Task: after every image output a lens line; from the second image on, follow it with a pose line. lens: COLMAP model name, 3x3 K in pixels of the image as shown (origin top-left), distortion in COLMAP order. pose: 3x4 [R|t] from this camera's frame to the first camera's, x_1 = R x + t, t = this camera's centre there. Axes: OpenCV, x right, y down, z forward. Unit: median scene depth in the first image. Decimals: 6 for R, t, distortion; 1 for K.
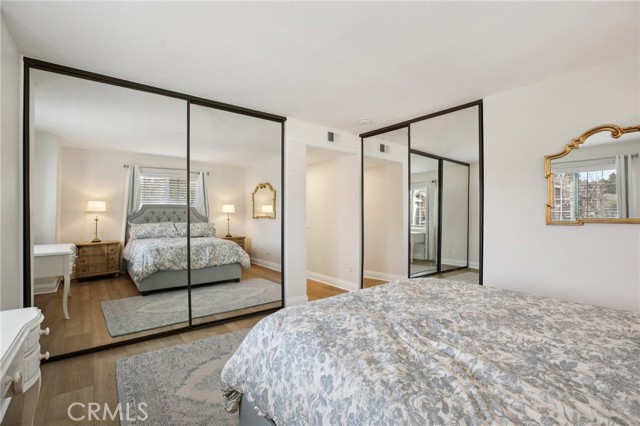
lens RADIAL K [[296.6, 0, 323.6], [0, 296.6, 211.9], [0, 0, 1]] dist [-0.023293, 0.001889]
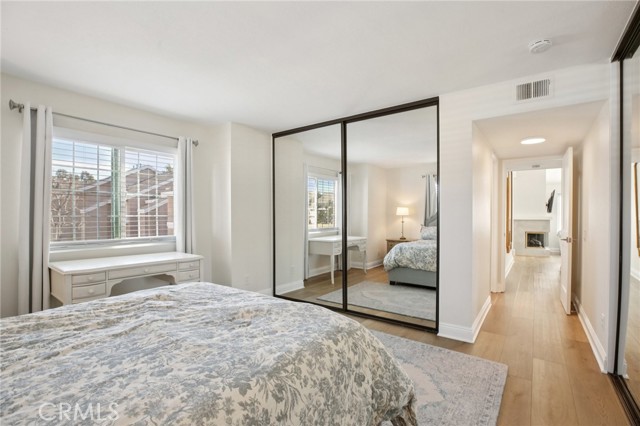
lens RADIAL K [[296.6, 0, 321.4], [0, 296.6, 217.9], [0, 0, 1]] dist [-0.023293, 0.001889]
pose [[0.259884, 0.002173, -0.965637, 0.558476], [0.003485, 0.999989, 0.003188, 0.007537], [0.965634, -0.004193, 0.259873, 0.476372]]
